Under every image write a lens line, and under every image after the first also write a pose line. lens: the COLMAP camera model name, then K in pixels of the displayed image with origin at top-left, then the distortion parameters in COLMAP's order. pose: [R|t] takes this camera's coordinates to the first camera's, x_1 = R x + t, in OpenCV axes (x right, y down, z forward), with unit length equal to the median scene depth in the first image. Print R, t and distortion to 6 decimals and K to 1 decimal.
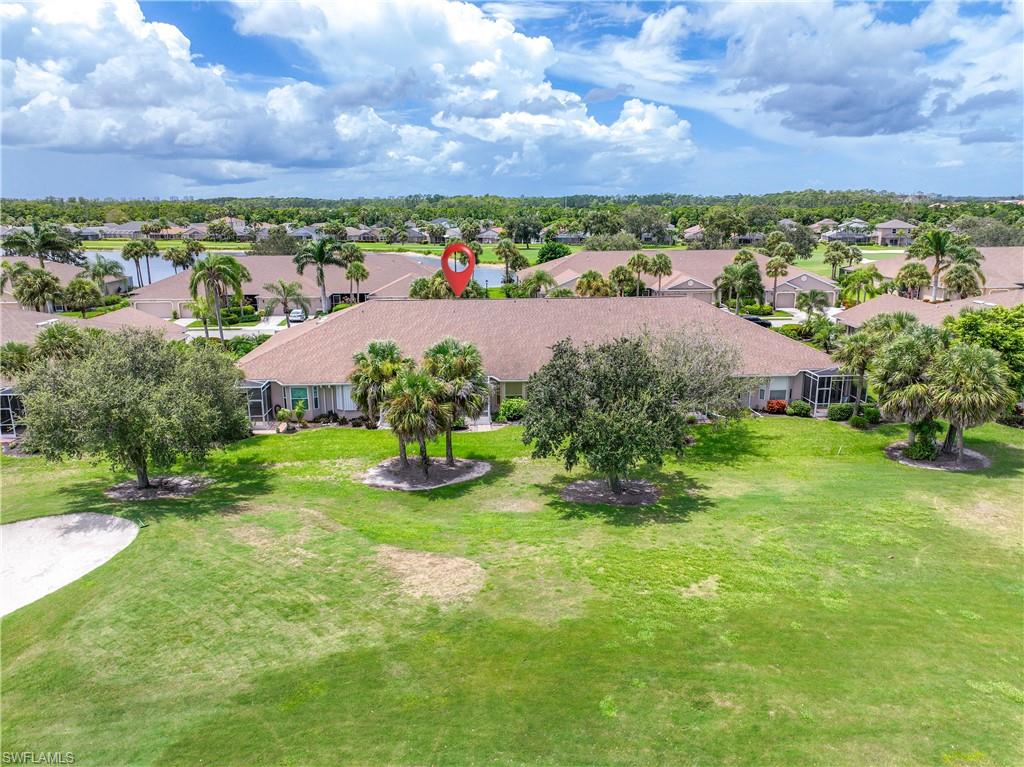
lens RADIAL K [[716.9, 0, 512.8], [0, 716.9, 383.0], [0, 0, 1]] dist [-0.004021, 0.017693]
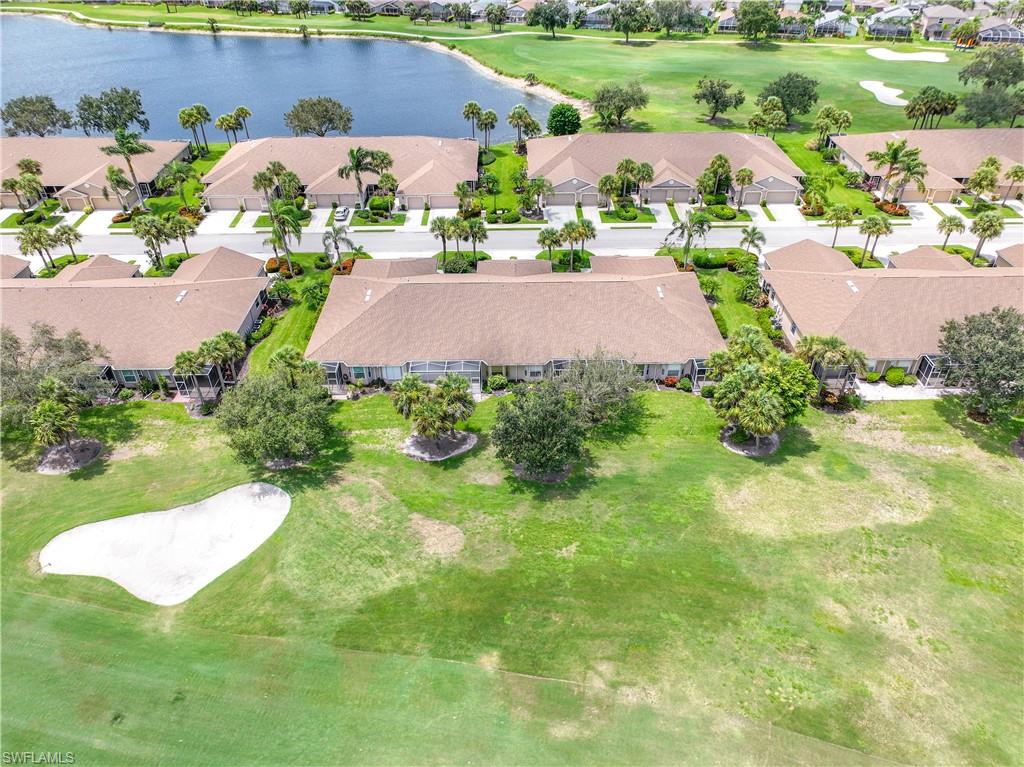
lens RADIAL K [[716.9, 0, 513.3], [0, 716.9, 383.8], [0, 0, 1]] dist [-0.004021, 0.017693]
pose [[0.998618, 0.030893, -0.042512, 0.178812], [-0.012994, 0.928996, 0.369861, -0.925679], [0.050920, -0.368797, 0.928114, -0.754064]]
